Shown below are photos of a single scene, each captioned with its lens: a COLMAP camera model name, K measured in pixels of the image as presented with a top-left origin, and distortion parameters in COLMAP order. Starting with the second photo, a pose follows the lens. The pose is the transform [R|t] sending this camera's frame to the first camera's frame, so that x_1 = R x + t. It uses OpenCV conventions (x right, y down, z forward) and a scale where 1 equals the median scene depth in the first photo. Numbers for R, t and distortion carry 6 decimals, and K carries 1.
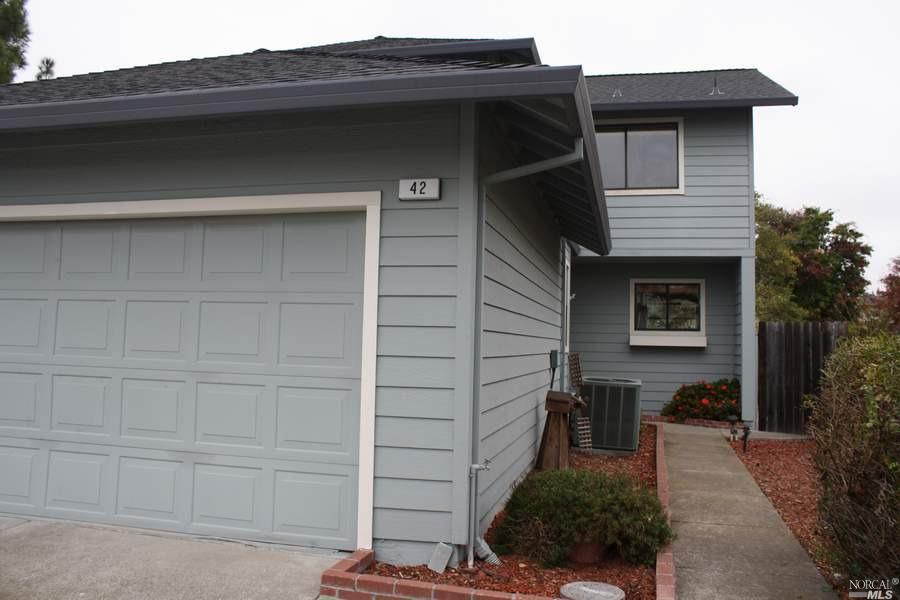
lens RADIAL K [[746.6, 0, 451.0], [0, 746.6, 289.6], [0, 0, 1]] dist [-0.163965, 0.140230]
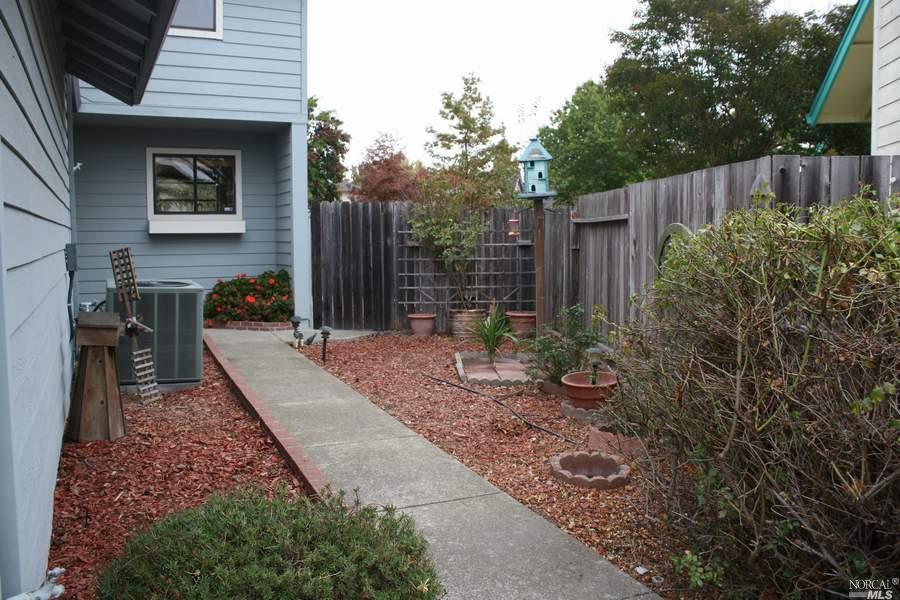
lens RADIAL K [[746.6, 0, 451.0], [0, 746.6, 289.6], [0, 0, 1]] dist [-0.163965, 0.140230]
pose [[0.770551, -0.073440, 0.633133, -0.003674], [-0.024778, 0.989137, 0.144891, 0.015811], [-0.636897, -0.127334, 0.760361, 0.221727]]
